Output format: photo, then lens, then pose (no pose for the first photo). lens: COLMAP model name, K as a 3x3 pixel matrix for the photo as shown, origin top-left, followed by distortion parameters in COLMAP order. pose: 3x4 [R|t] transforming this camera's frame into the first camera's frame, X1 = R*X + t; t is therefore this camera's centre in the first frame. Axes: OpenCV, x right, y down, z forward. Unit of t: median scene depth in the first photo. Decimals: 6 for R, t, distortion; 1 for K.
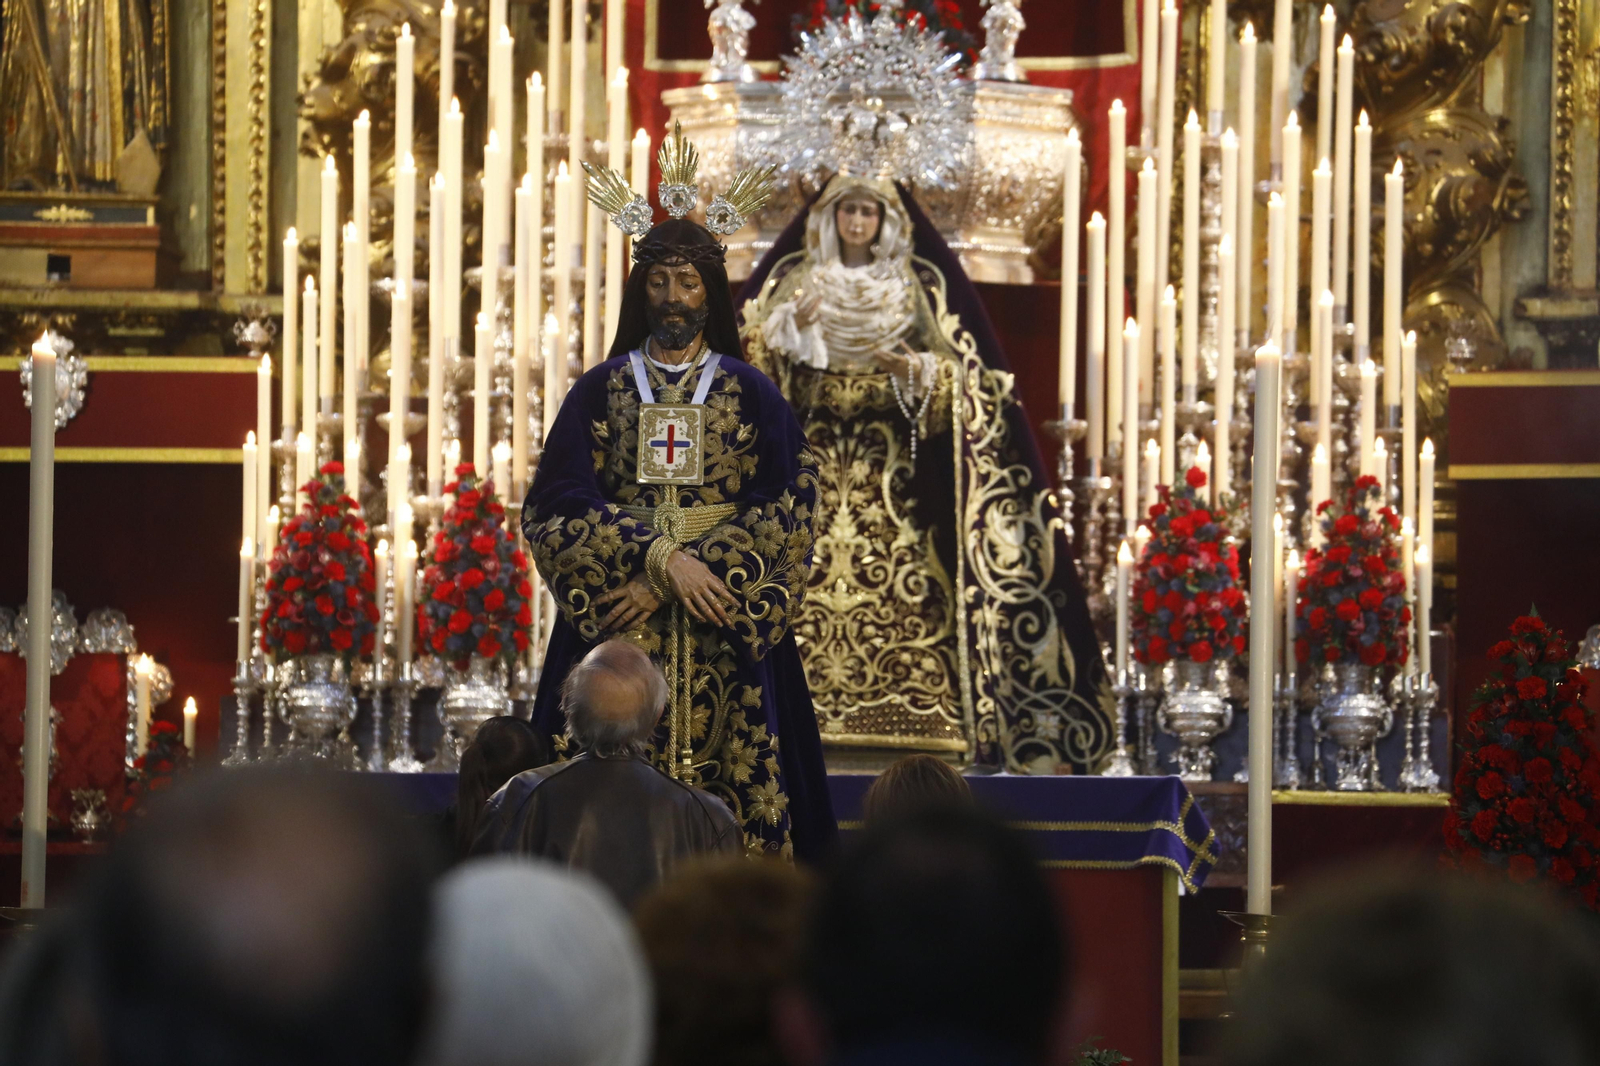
lens RADIAL K [[9119.4, 0, 765.7], [0, 9119.4, 551.7], [0, 0, 1]] dist [2.716779, -15.611825]
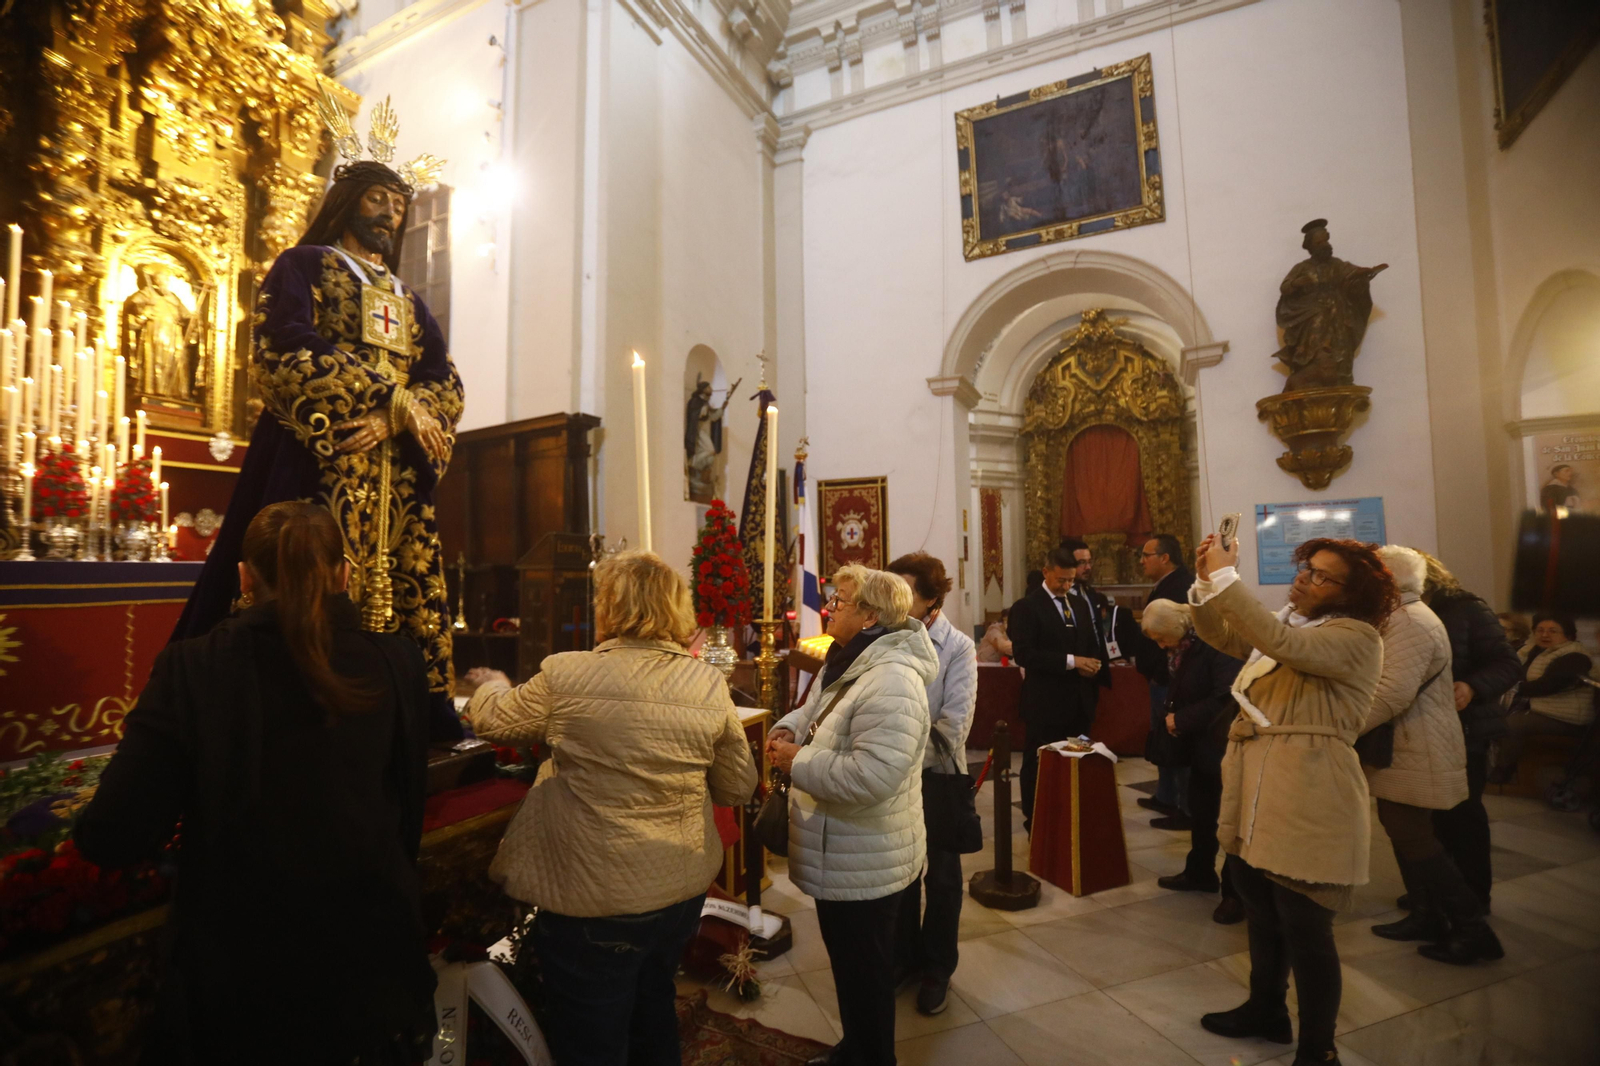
lens RADIAL K [[735.0, 0, 782.9], [0, 735.0, 535.0], [0, 0, 1]] dist [-0.040172, 0.019389]
pose [[0.372382, 0.040798, 0.927182, -0.068636], [-0.032652, 0.998991, -0.030844, 0.016818], [-0.927505, -0.018789, 0.373339, 0.724870]]
